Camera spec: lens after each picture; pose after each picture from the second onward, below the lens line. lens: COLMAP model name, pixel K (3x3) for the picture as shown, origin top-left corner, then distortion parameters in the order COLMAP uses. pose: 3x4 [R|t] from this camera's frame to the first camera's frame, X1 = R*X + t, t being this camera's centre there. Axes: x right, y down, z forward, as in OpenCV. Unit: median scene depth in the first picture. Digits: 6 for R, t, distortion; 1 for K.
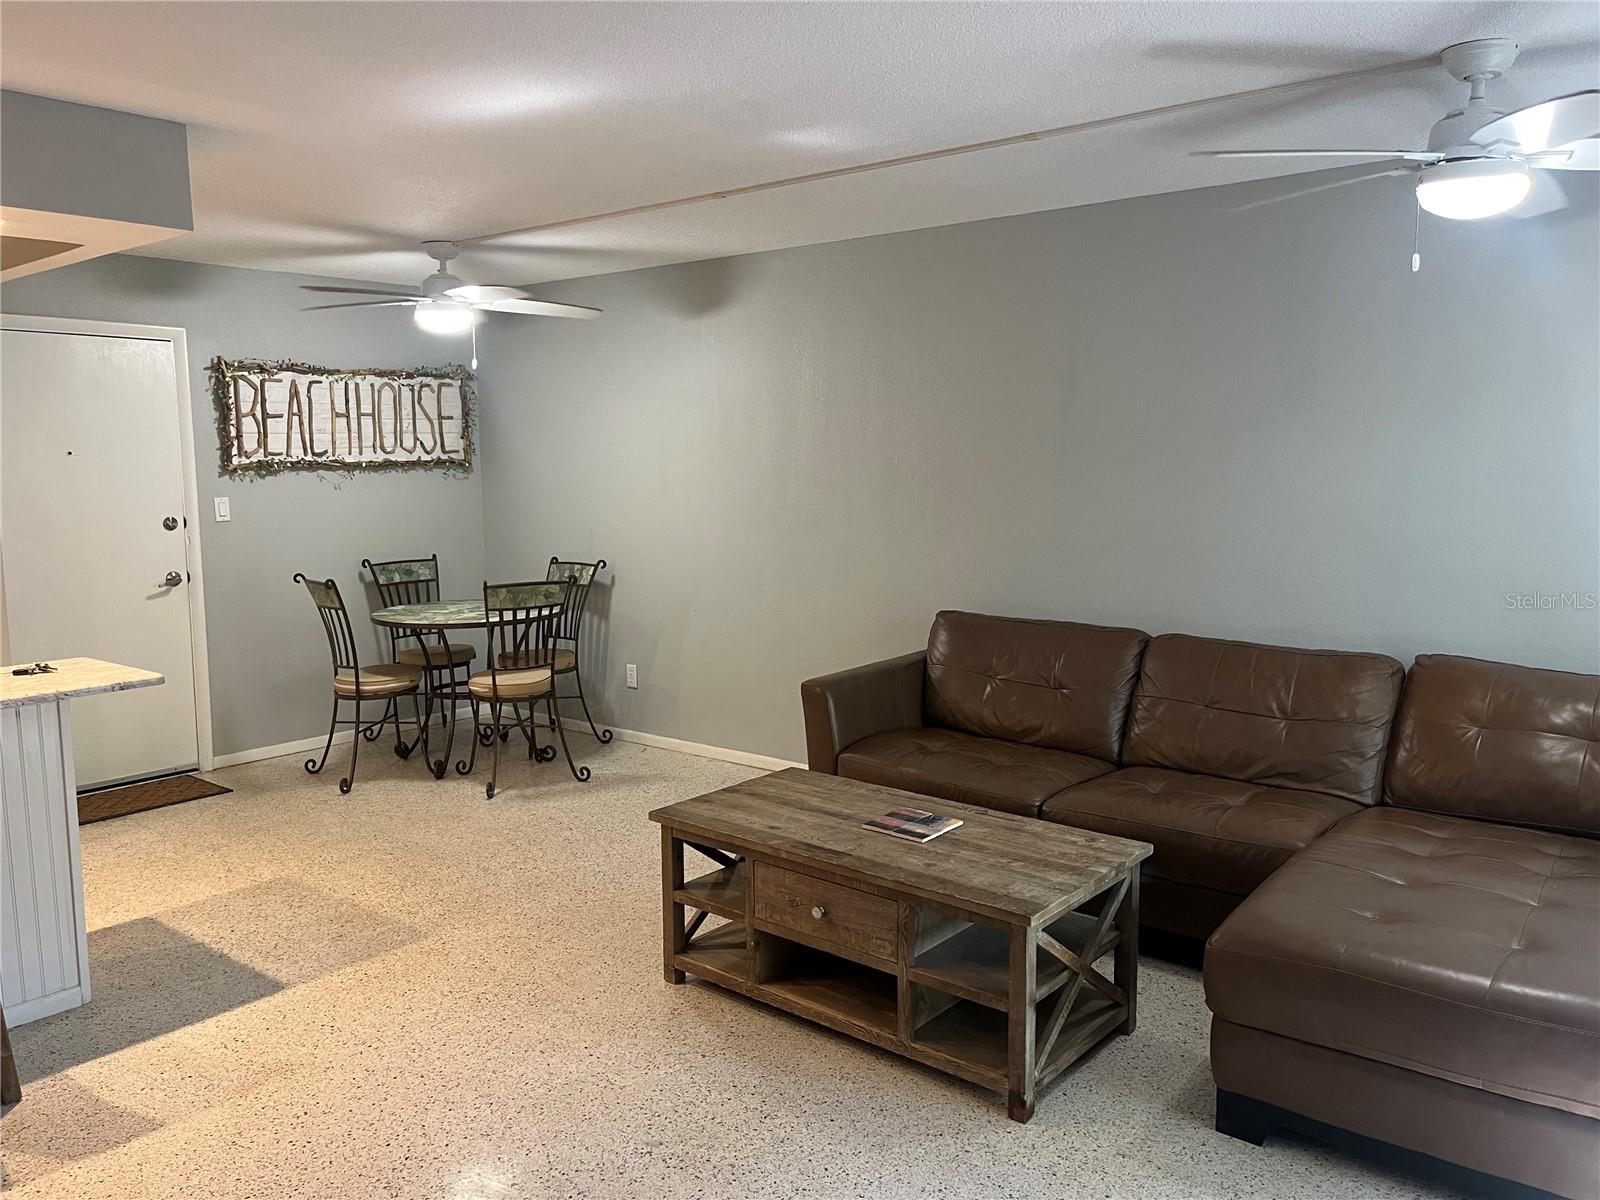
lens RADIAL K [[1226.4, 0, 807.1], [0, 1226.4, 596.0], [0, 0, 1]] dist [0.055971, -0.077039]
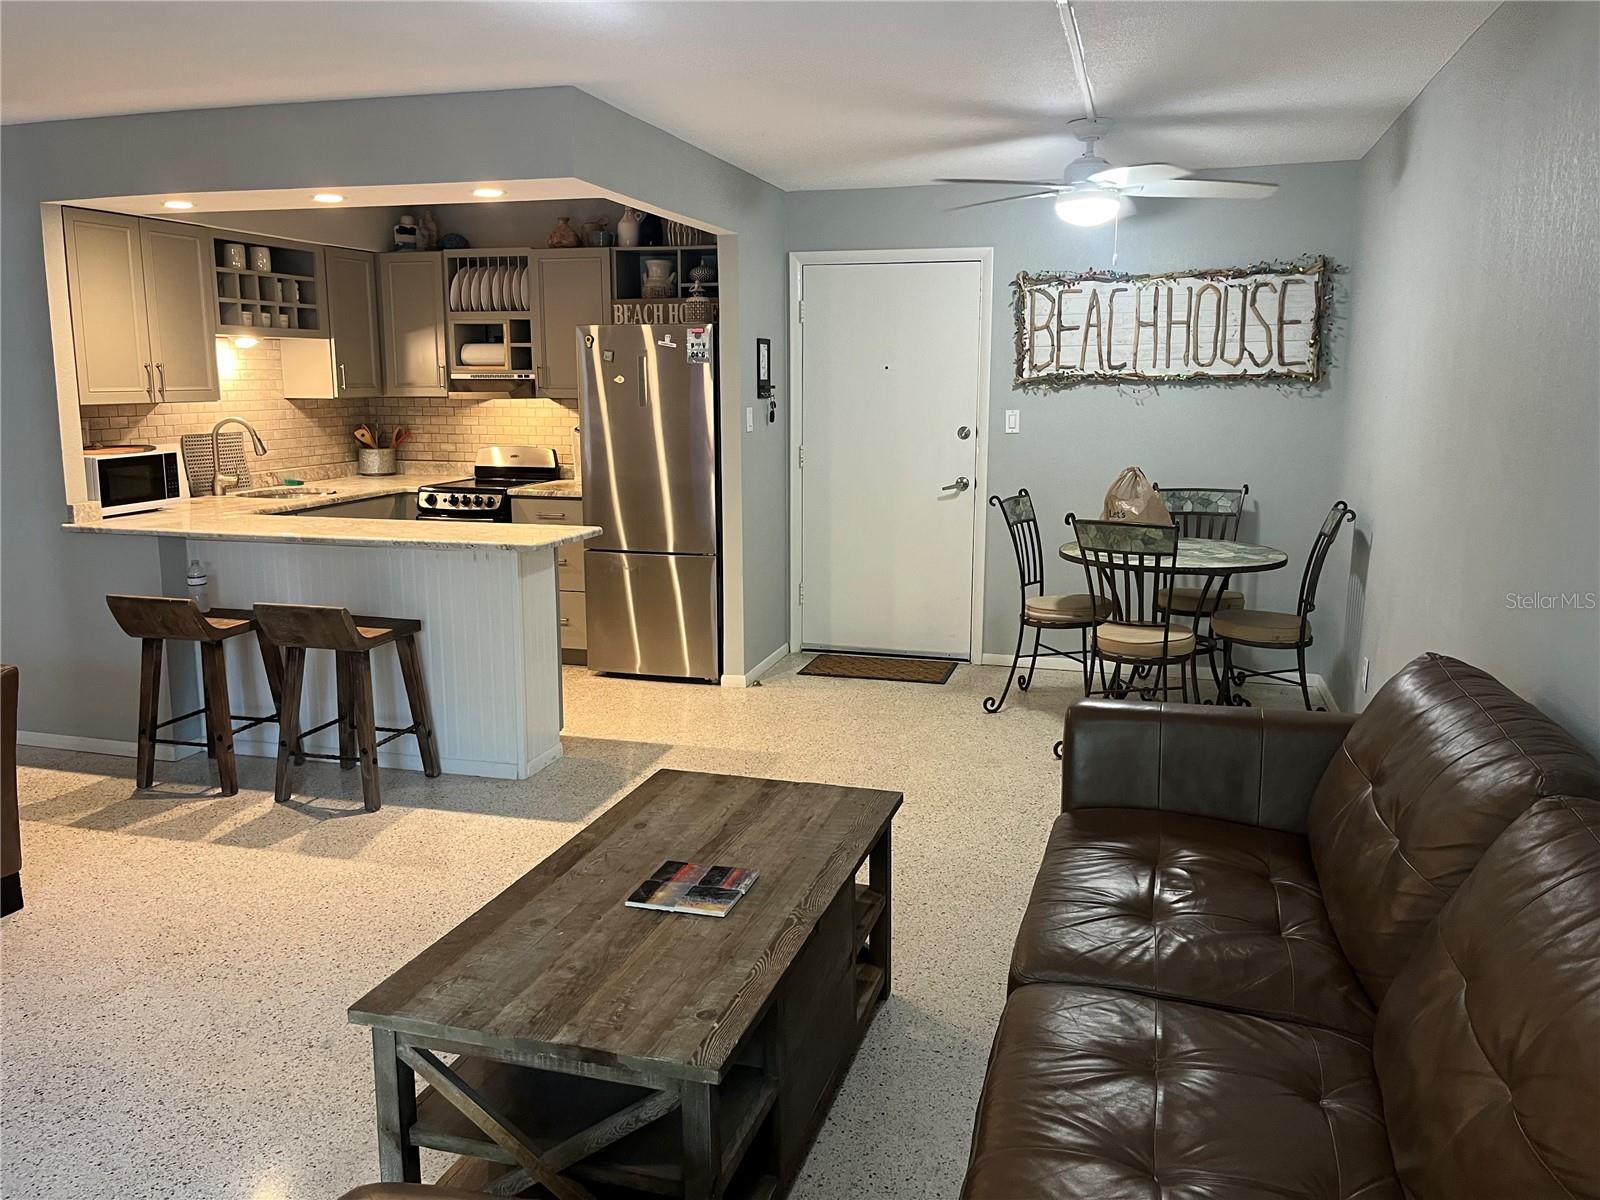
lens RADIAL K [[1226.4, 0, 798.2], [0, 1226.4, 570.5], [0, 0, 1]] dist [0.055971, -0.077039]
pose [[0.376637, 0.151353, -0.913913, 0.415648], [-0.106362, 0.987103, 0.119641, -0.049969], [0.920235, 0.052144, 0.387878, 0.433650]]
